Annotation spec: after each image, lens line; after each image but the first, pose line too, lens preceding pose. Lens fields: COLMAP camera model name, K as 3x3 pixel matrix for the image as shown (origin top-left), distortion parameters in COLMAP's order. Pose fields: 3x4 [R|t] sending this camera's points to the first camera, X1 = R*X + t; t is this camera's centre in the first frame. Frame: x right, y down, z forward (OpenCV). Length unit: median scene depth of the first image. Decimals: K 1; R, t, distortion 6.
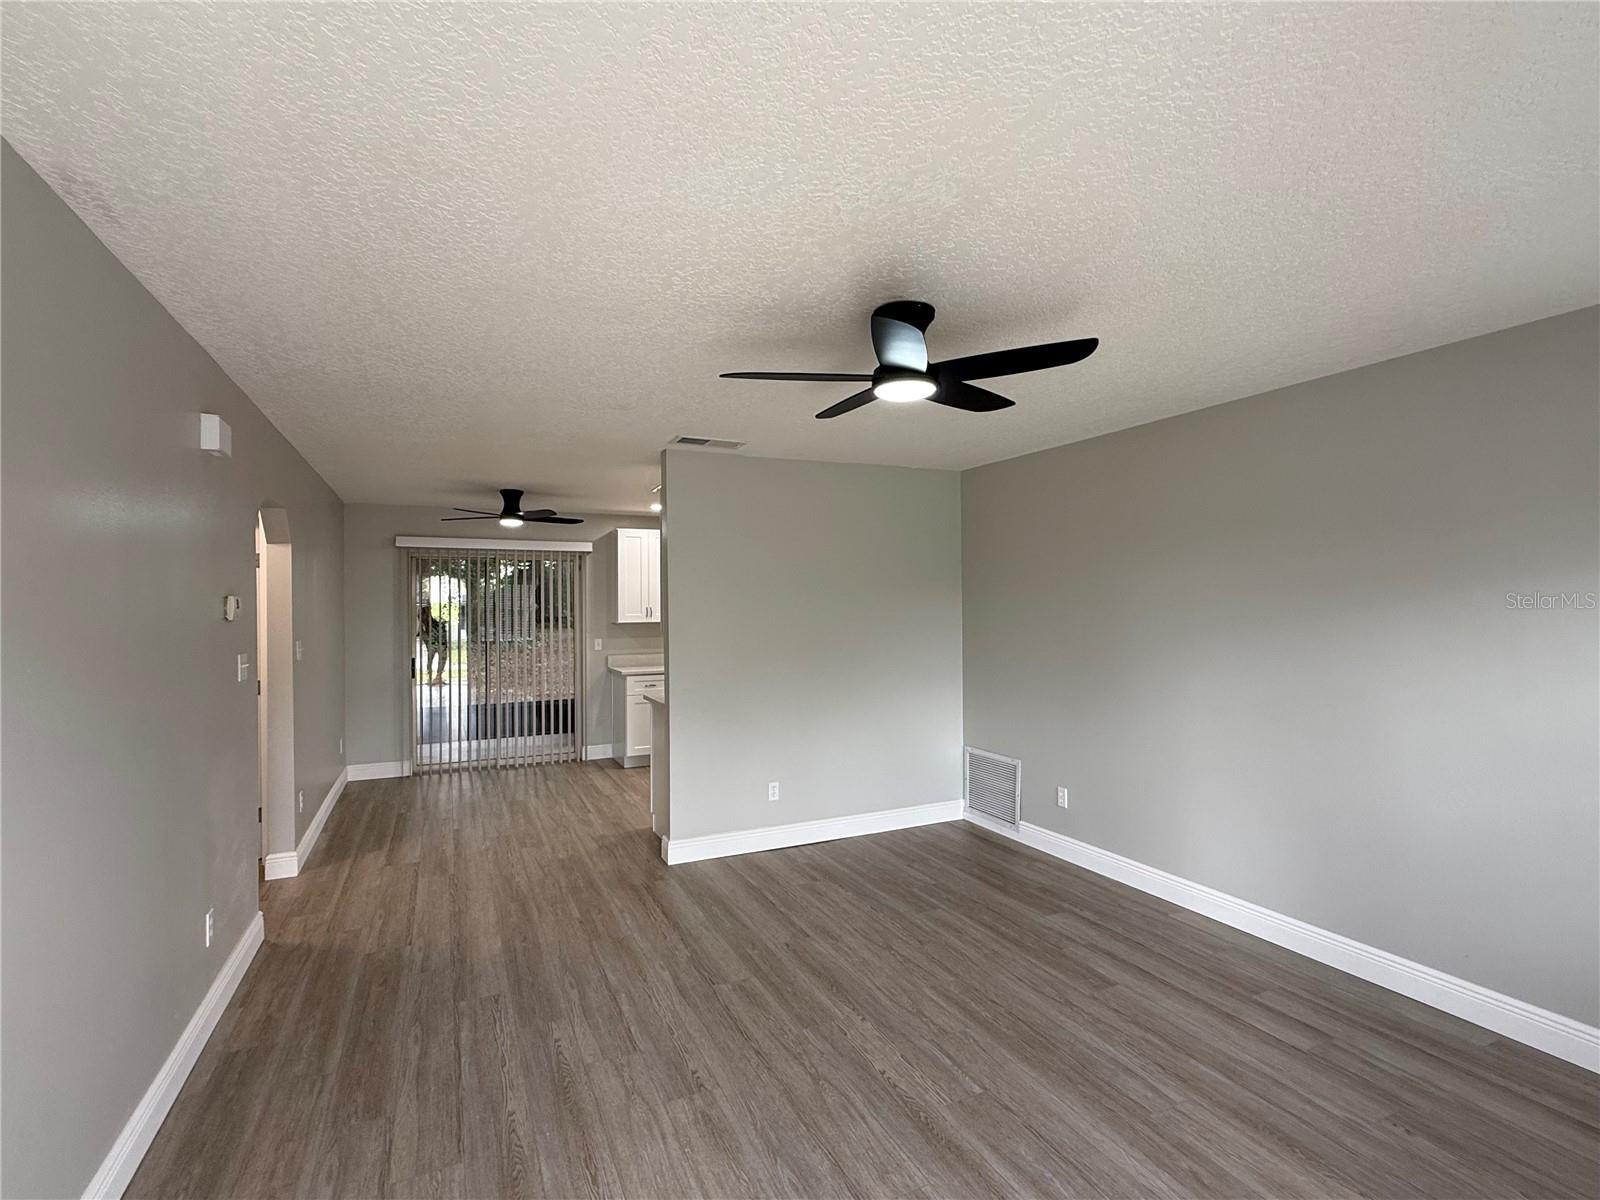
lens RADIAL K [[748.0, 0, 800.0], [0, 748.0, 600.0], [0, 0, 1]] dist [-0.000498, 0.000926]
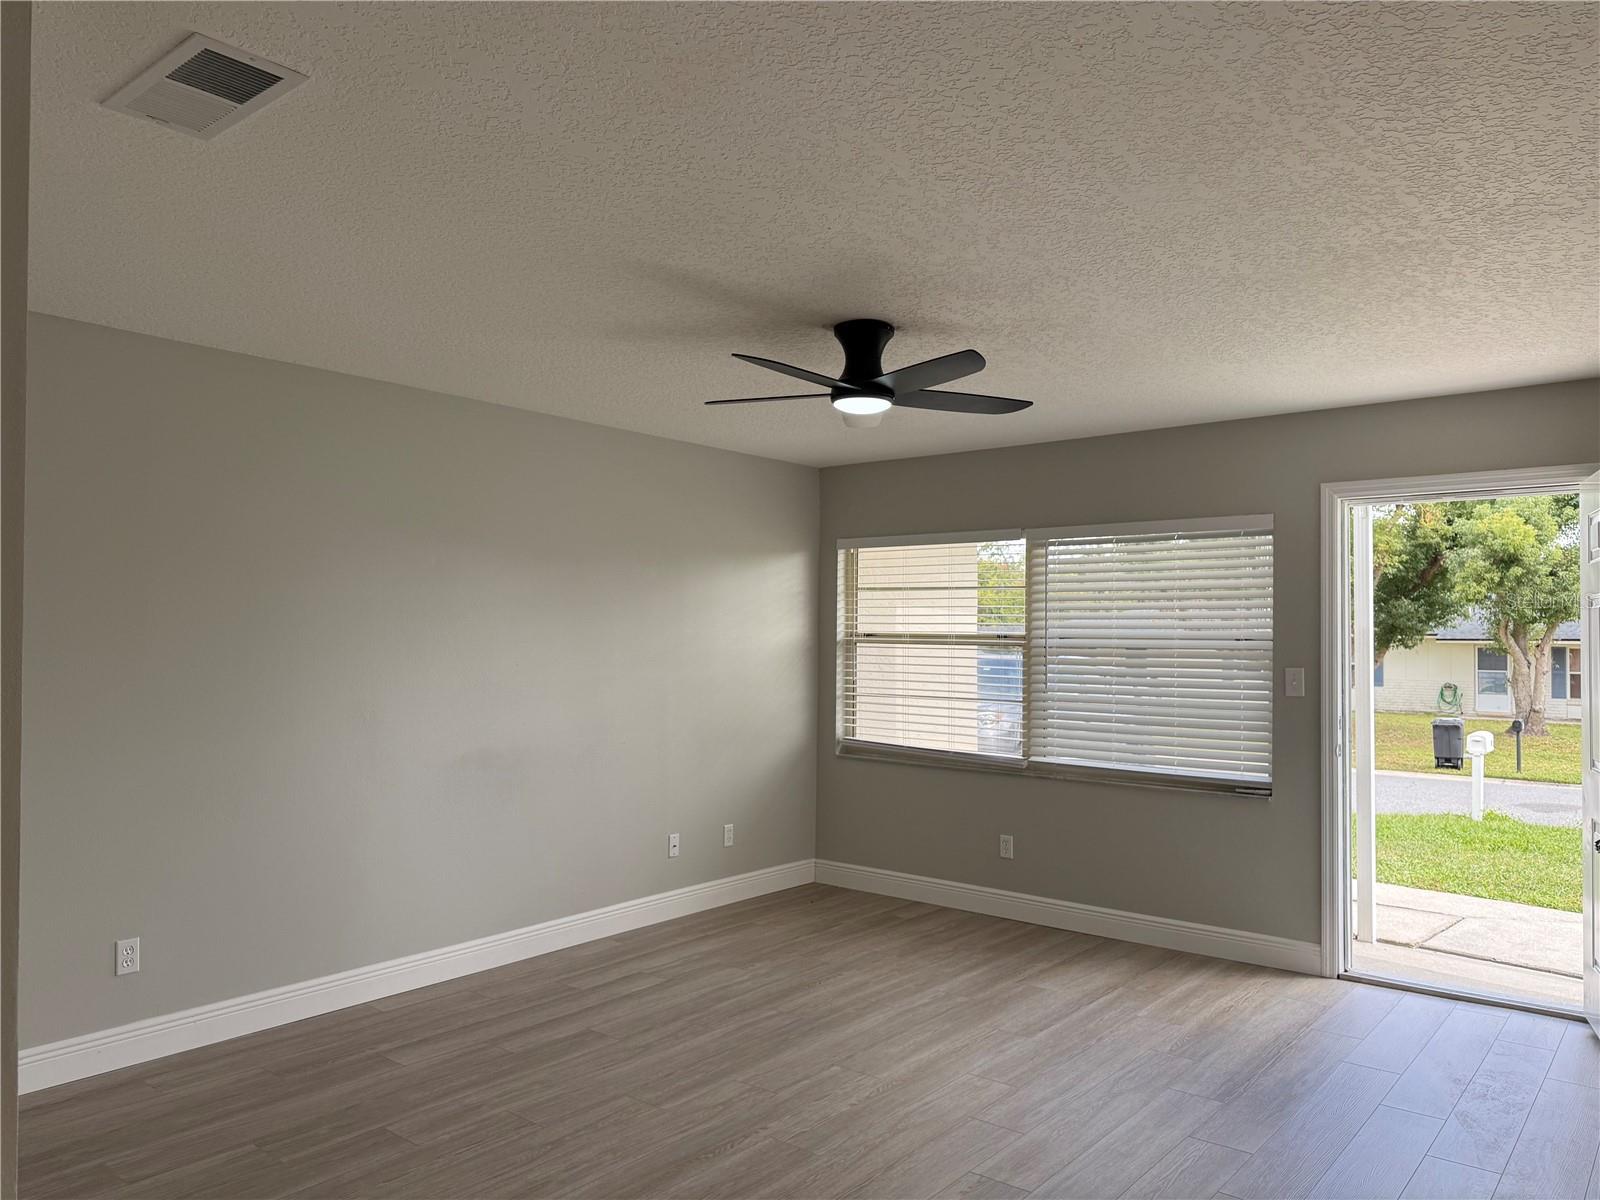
lens RADIAL K [[1128.6, 0, 800.0], [0, 1128.6, 600.0], [0, 0, 1]] dist [0.026299, -0.028554]
pose [[-0.417849, 0.027987, 0.908085, -1.028327], [-0.007908, 0.999375, -0.034440, 0.034565], [-0.908482, -0.021572, -0.417367, 1.449704]]
